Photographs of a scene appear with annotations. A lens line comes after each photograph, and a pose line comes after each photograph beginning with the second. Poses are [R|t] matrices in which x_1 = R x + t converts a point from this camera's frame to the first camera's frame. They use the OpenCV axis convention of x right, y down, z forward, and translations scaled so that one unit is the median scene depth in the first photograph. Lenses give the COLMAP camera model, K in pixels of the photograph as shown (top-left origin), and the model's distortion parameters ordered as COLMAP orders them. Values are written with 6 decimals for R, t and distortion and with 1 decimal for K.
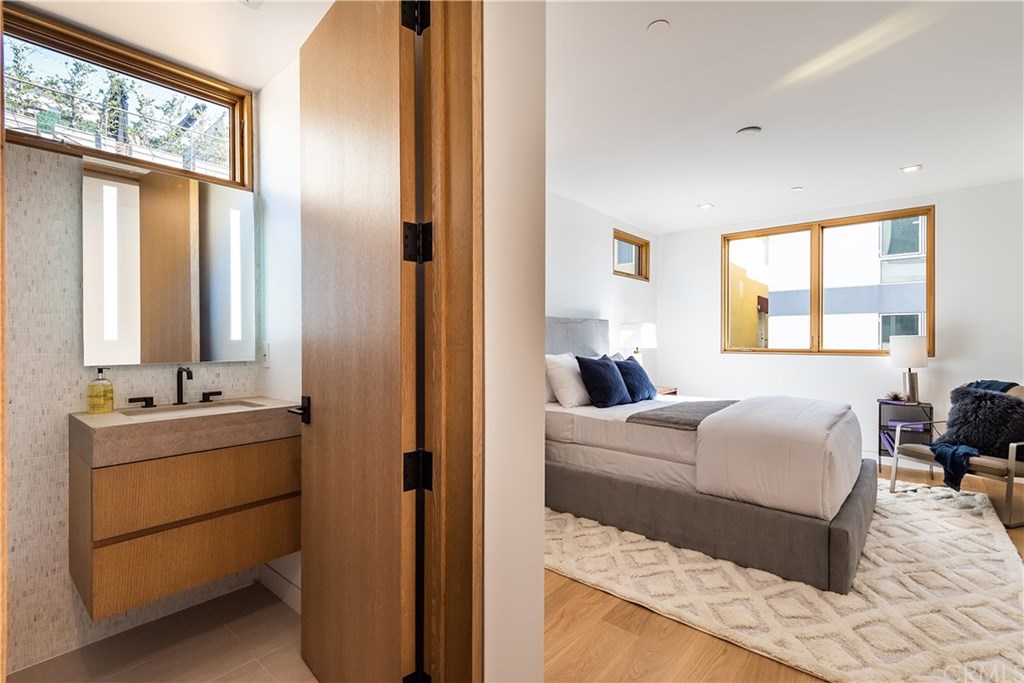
lens RADIAL K [[473.6, 0, 512.0], [0, 473.6, 341.5], [0, 0, 1]] dist [0.010444, -0.000382]
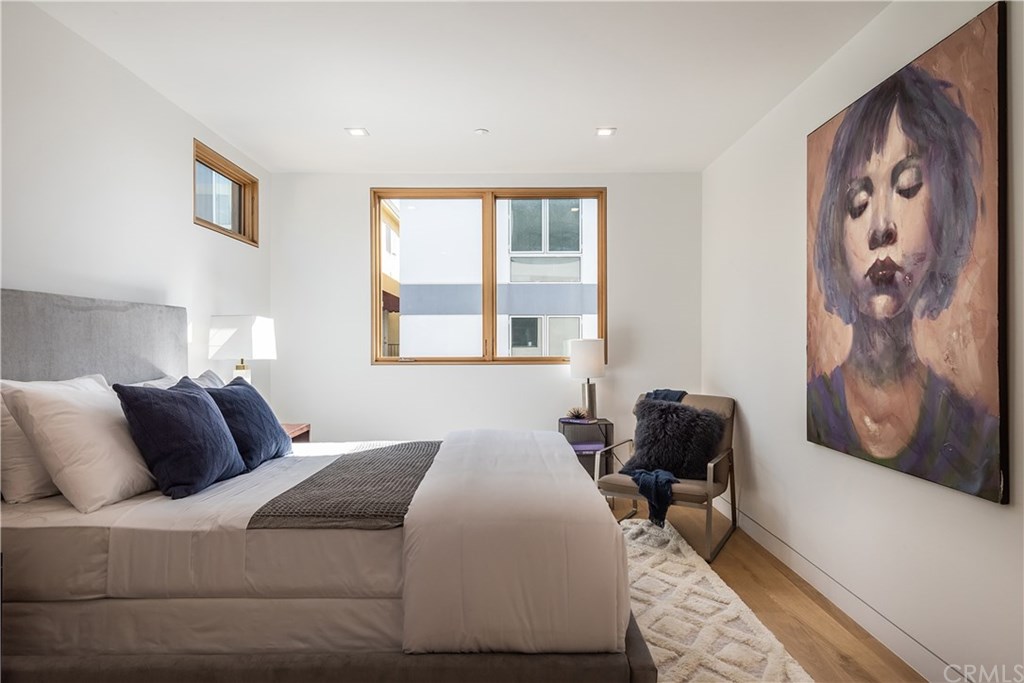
lens RADIAL K [[611.4, 0, 512.0], [0, 611.4, 341.5], [0, 0, 1]] dist [0.034562, -0.030030]
pose [[0.756602, 0.000093, 0.653875, 0.043084], [0.005948, 0.999958, -0.007026, -0.001807], [-0.653848, 0.009205, 0.756570, 0.345280]]
